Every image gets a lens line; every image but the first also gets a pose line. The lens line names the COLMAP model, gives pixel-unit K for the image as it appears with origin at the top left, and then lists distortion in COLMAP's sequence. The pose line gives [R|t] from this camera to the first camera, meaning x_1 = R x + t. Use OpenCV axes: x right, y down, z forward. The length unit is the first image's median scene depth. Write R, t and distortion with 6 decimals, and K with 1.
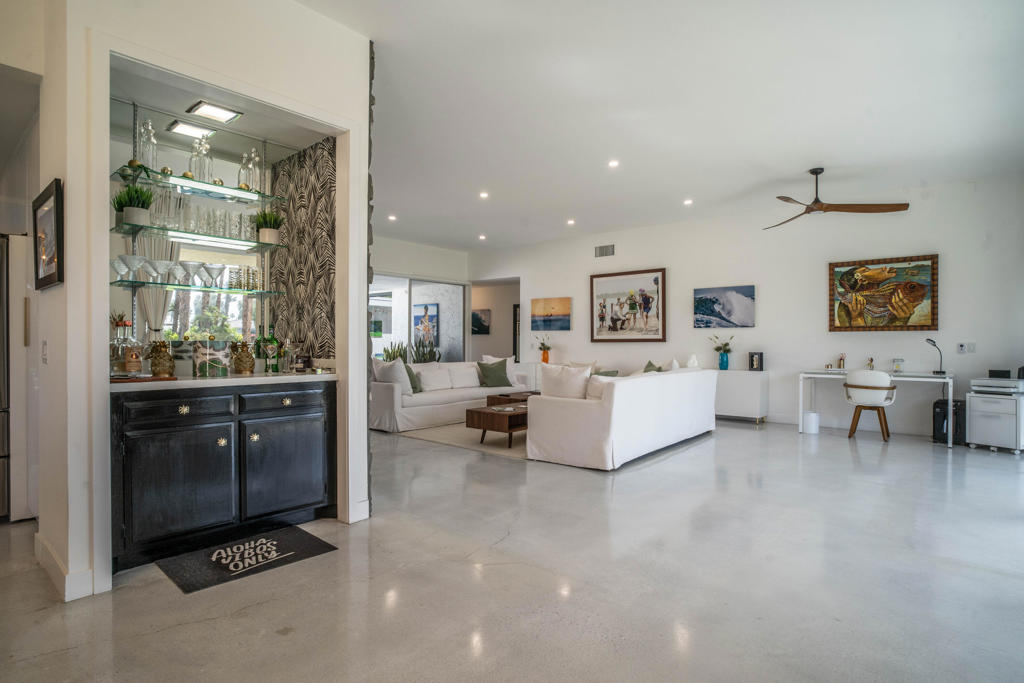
lens RADIAL K [[528.7, 0, 512.0], [0, 528.7, 341.5], [0, 0, 1]] dist [-0.060752, 0.026697]
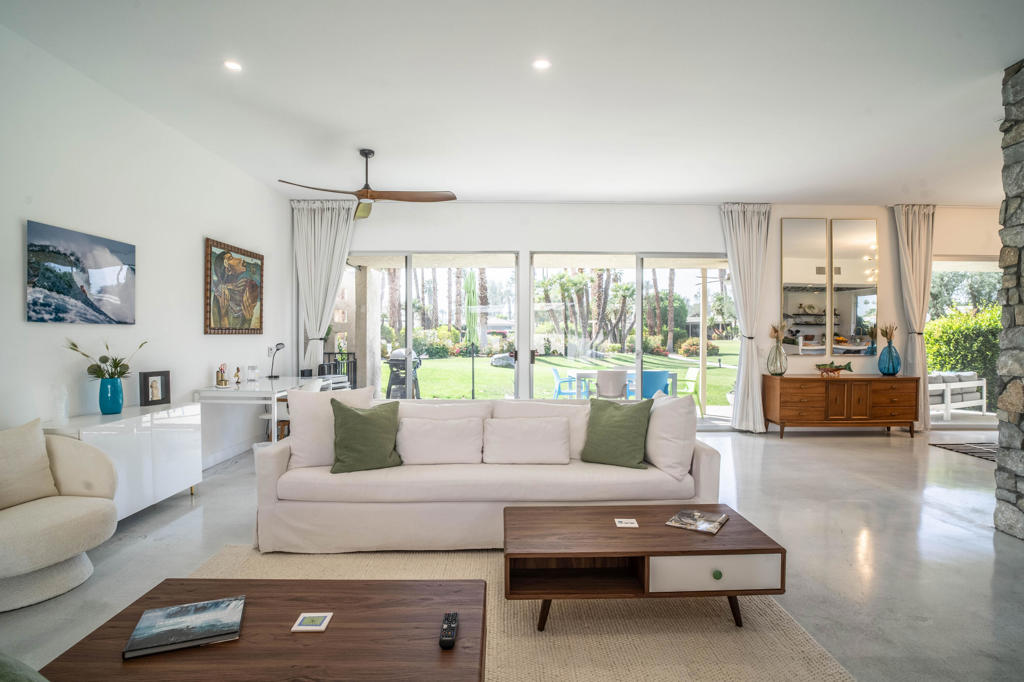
lens RADIAL K [[528.7, 0, 512.0], [0, 528.7, 341.0], [0, 0, 1]] dist [-0.060752, 0.026697]
pose [[-0.650214, -0.012236, 0.759652, -0.177402], [-0.003785, 0.999910, 0.012866, -0.018468], [-0.759741, 0.005490, -0.650202, 1.016735]]
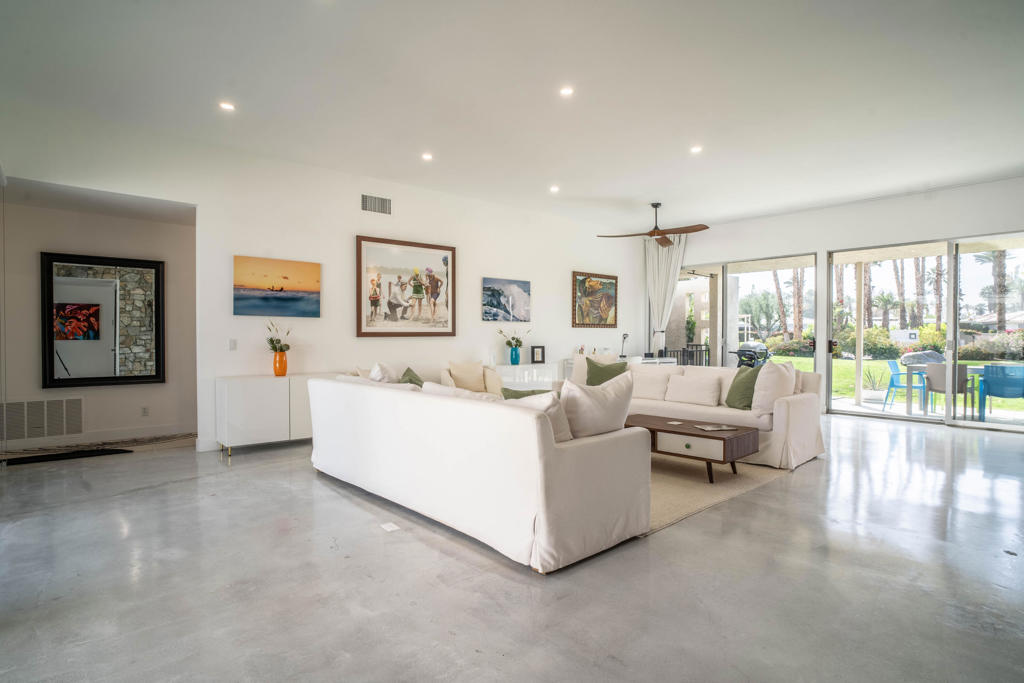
lens RADIAL K [[535.8, 0, 515.0], [0, 535.8, 342.9], [0, 0, 1]] dist [-0.057304, 0.026080]
pose [[0.137885, -0.015160, 0.990332, -0.580864], [-0.000877, 0.999881, 0.015428, -0.001918], [-0.990448, -0.002996, 0.137856, 0.854456]]
